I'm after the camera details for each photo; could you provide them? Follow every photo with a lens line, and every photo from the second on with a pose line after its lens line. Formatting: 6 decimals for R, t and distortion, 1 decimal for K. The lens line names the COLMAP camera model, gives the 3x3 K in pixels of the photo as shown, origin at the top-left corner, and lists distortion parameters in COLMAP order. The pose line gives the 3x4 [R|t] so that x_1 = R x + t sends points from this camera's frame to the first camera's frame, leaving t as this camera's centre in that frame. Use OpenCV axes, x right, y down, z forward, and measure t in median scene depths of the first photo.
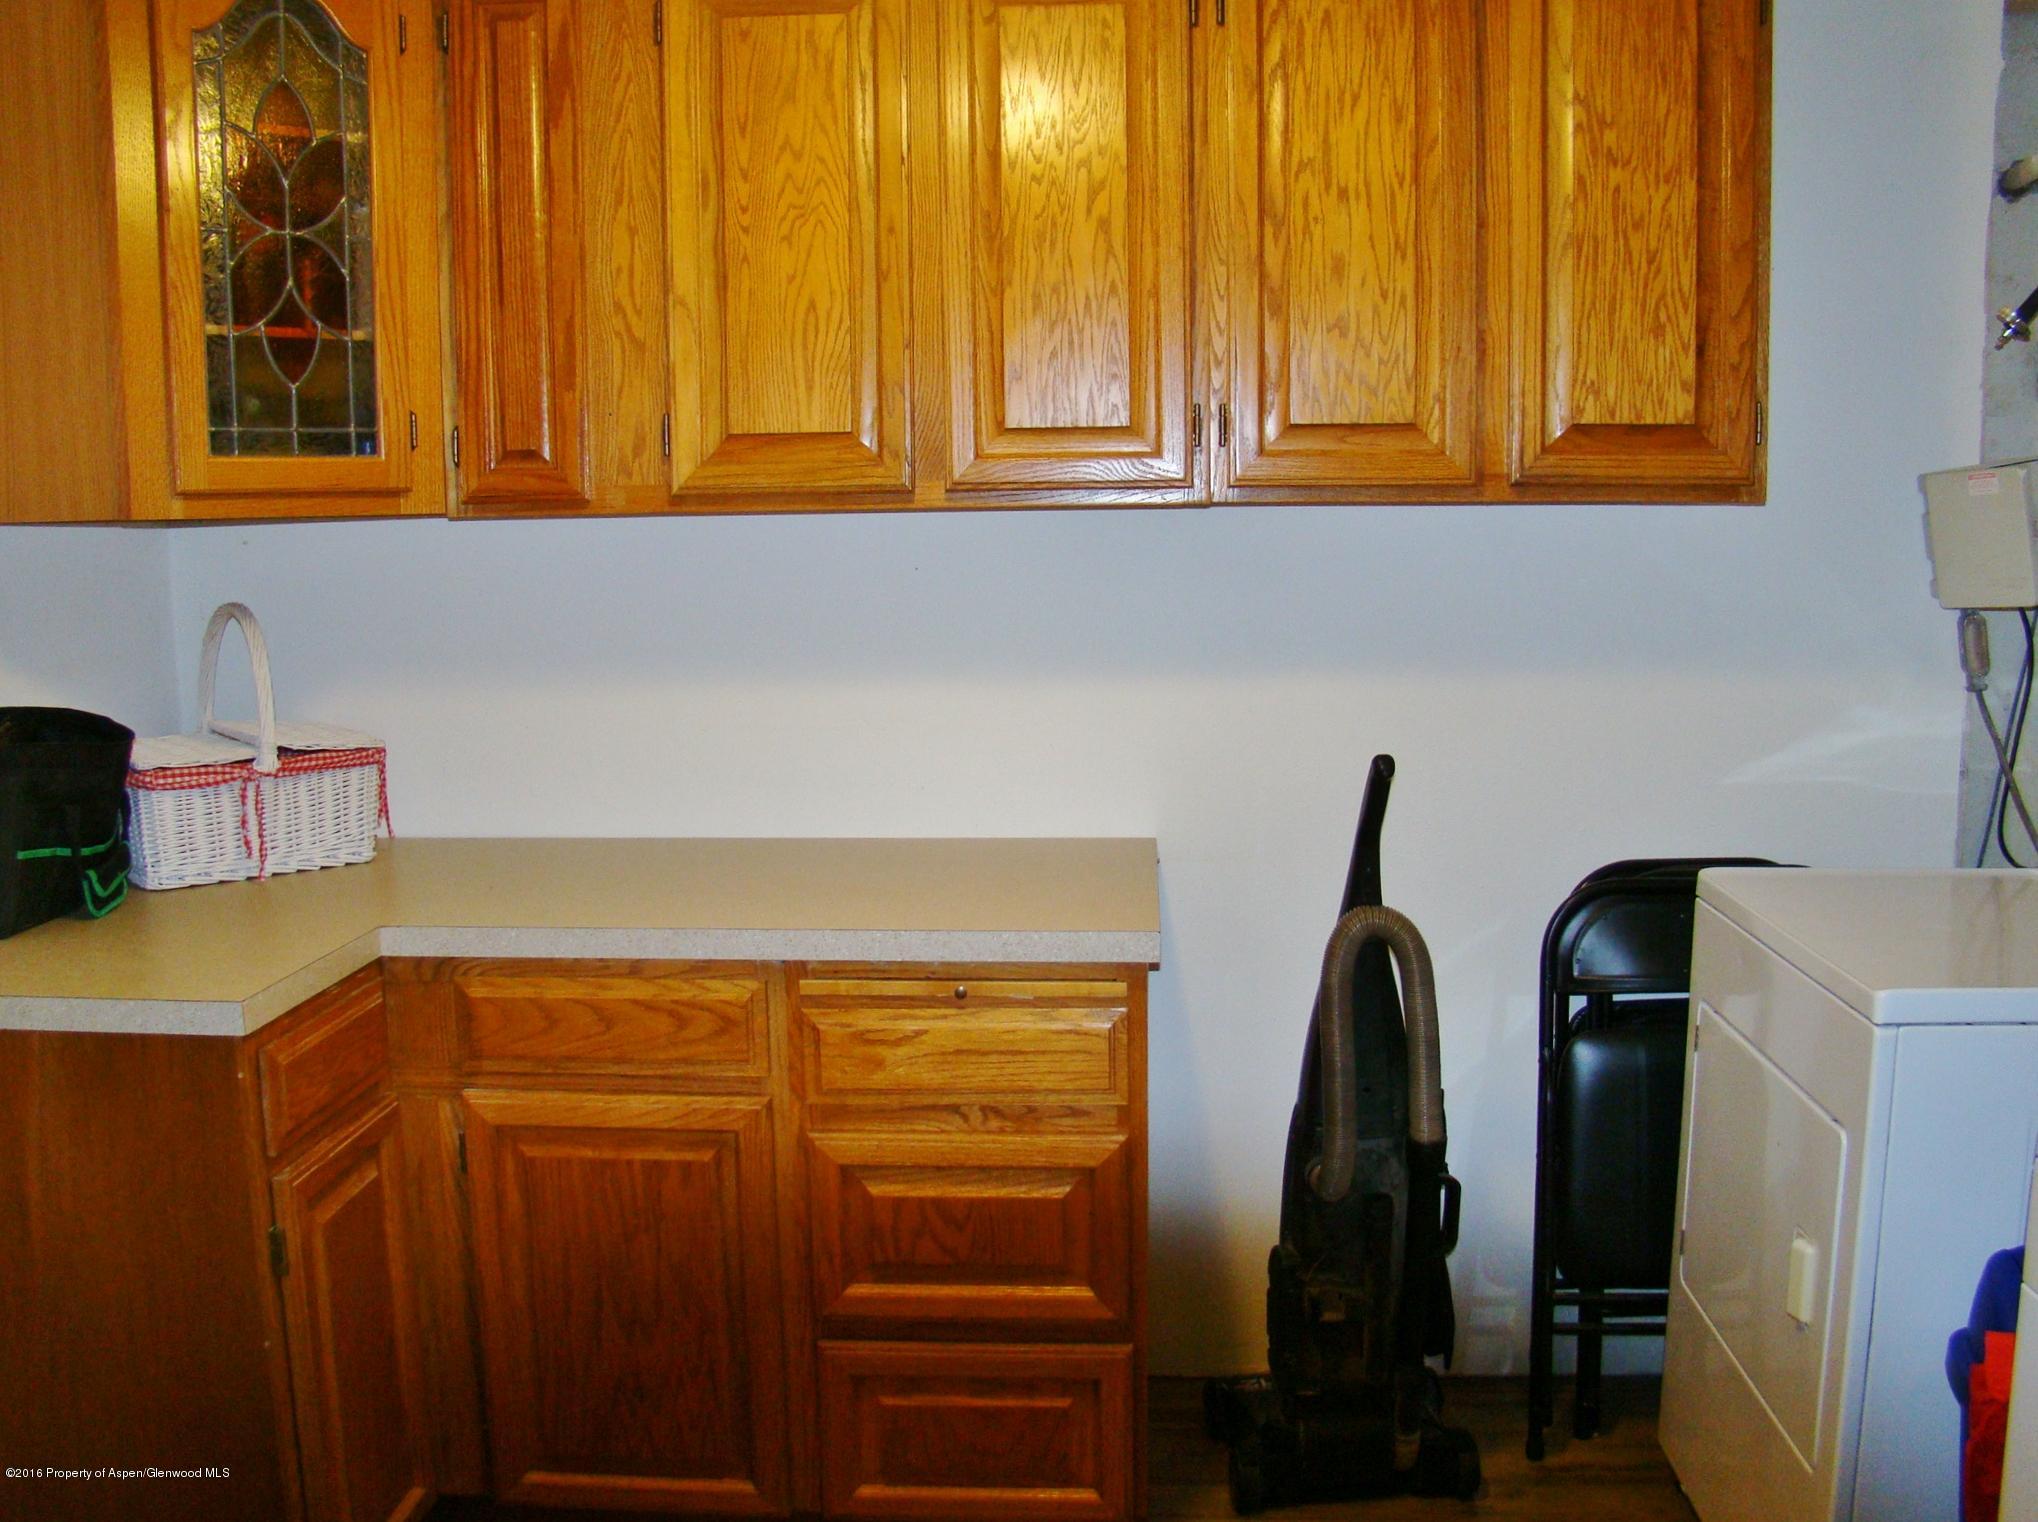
lens RADIAL K [[1846.8, 0, 1019.0], [0, 1846.8, 761.0], [0, 0, 1]] dist [-0.217986, 0.155049]
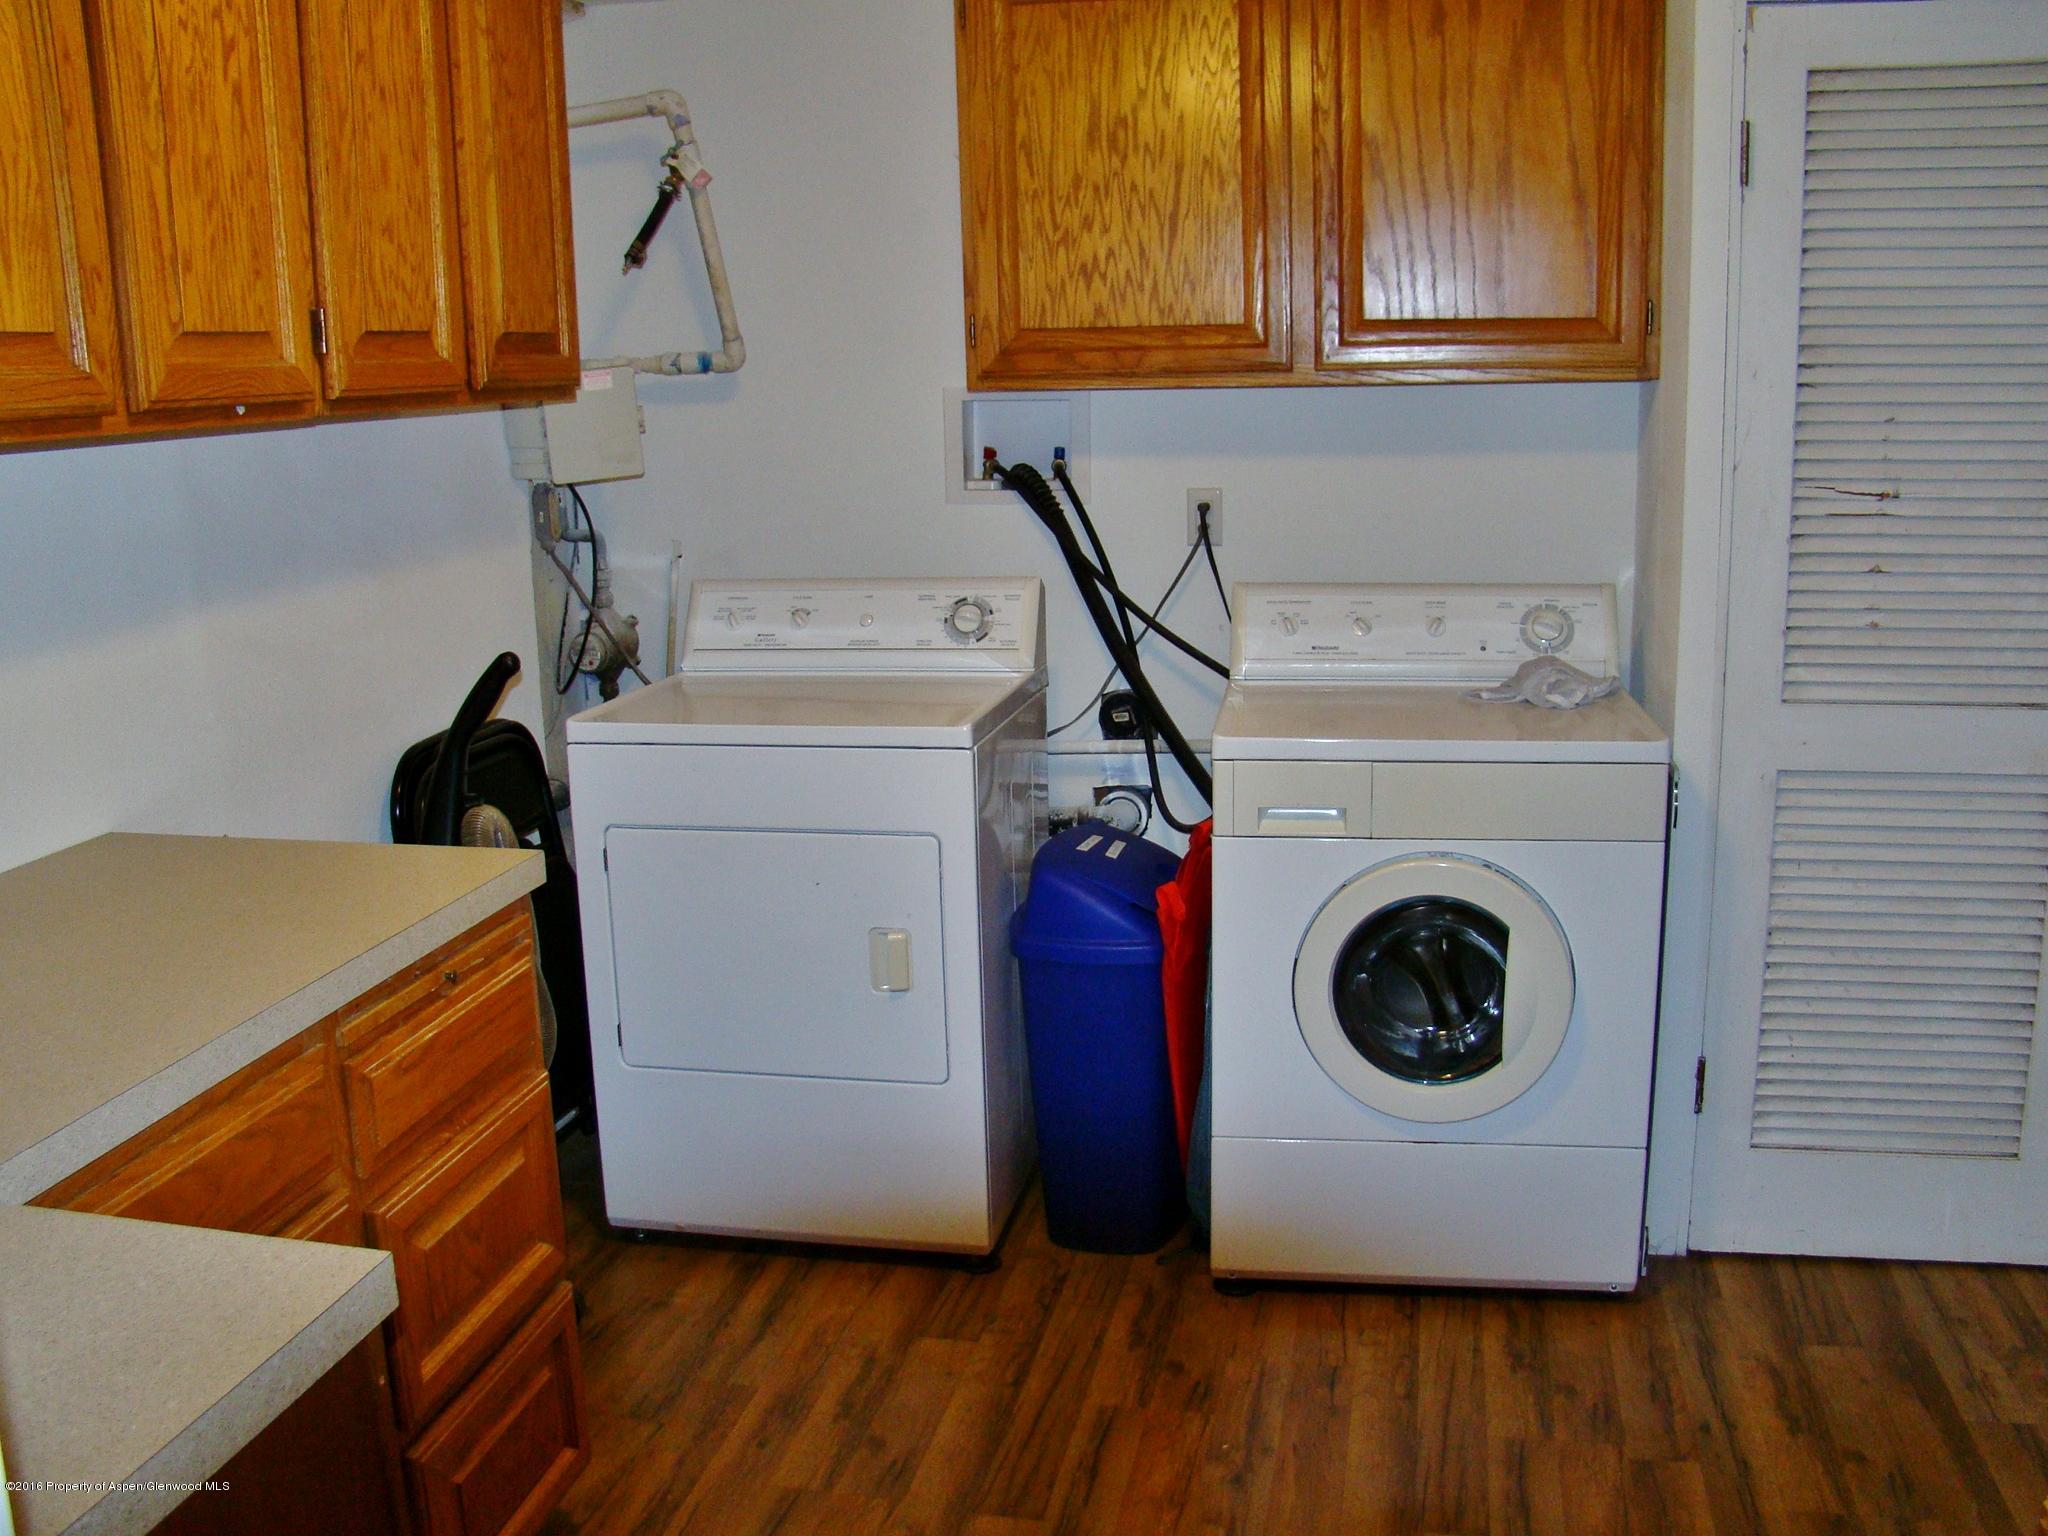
lens RADIAL K [[1855.8, 0, 1024.0], [0, 1855.8, 768.0], [0, 0, 1]] dist [-0.217986, 0.155049]
pose [[0.142141, -0.200662, 0.969294, -0.770436], [0.166743, 0.970097, 0.176376, -0.072214], [-0.975701, 0.136553, 0.171350, 0.548579]]
